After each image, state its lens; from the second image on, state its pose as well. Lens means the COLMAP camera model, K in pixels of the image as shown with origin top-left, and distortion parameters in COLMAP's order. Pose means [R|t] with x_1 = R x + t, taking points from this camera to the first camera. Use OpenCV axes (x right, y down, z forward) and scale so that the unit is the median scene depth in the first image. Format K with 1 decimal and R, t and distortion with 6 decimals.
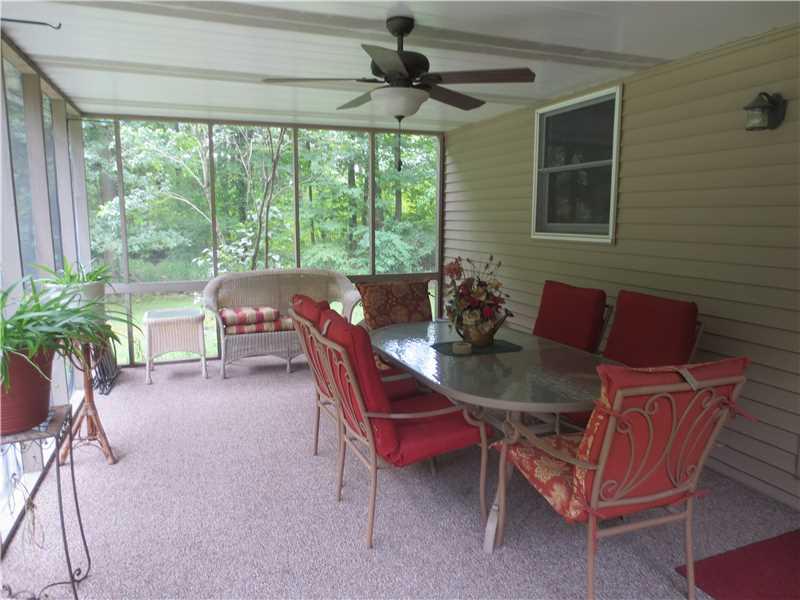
lens RADIAL K [[555.3, 0, 400.0], [0, 555.3, 300.0], [0, 0, 1]] dist [-0.042116, 0.004132]
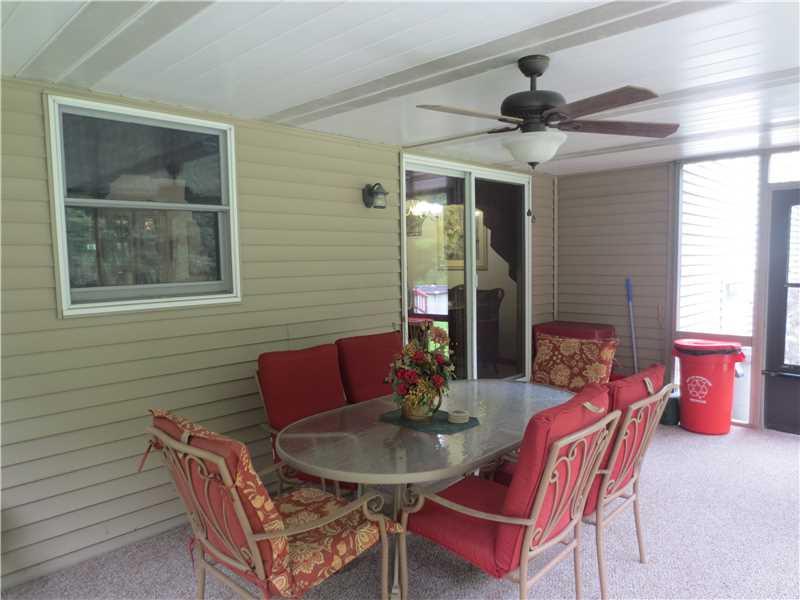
lens RADIAL K [[555.3, 0, 400.0], [0, 555.3, 300.0], [0, 0, 1]] dist [-0.042116, 0.004132]
pose [[-0.418968, -0.067679, 0.905475, -0.506751], [0.148657, 0.978650, 0.141932, -0.194682], [-0.895749, 0.194070, -0.399962, 1.128583]]
